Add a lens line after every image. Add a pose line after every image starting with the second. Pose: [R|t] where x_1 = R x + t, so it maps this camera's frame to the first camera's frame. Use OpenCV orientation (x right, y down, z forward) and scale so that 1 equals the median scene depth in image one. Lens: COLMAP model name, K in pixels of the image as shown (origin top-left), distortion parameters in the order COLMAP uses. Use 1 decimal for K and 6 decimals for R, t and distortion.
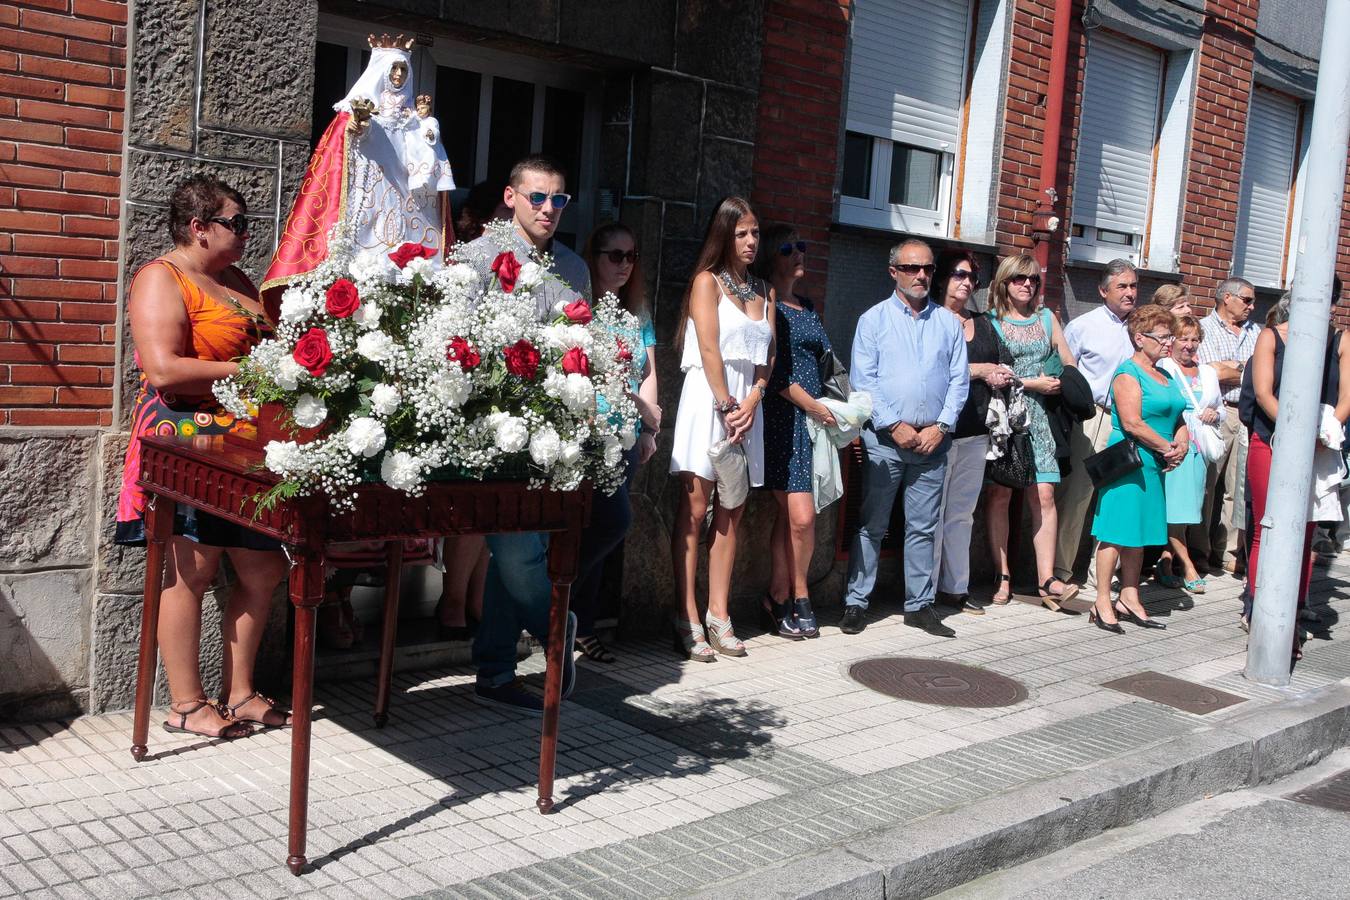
lens RADIAL K [[1457.2, 0, 675.0], [0, 1457.2, 450.0], [0, 0, 1]] dist [-0.128155, 0.359933]
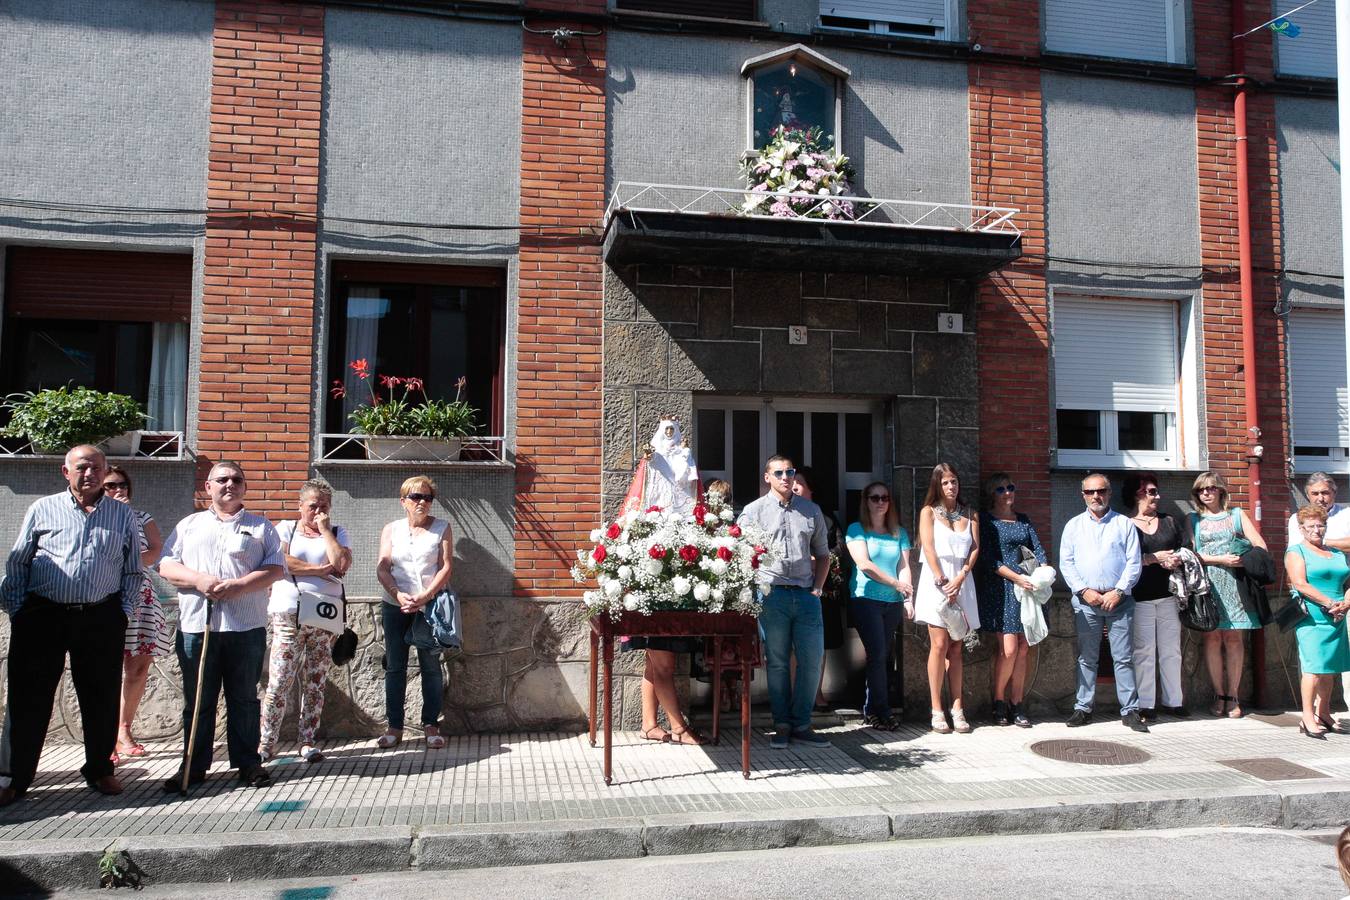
lens RADIAL K [[1034.0, 0, 675.0], [0, 1034.0, 450.0], [0, 0, 1]] dist [-0.091187, 0.091495]
pose [[0.843284, -0.105986, -0.526914, 0.412251], [0.002005, 0.980978, -0.194110, 0.051150], [0.537464, 0.162633, 0.827456, -0.203632]]
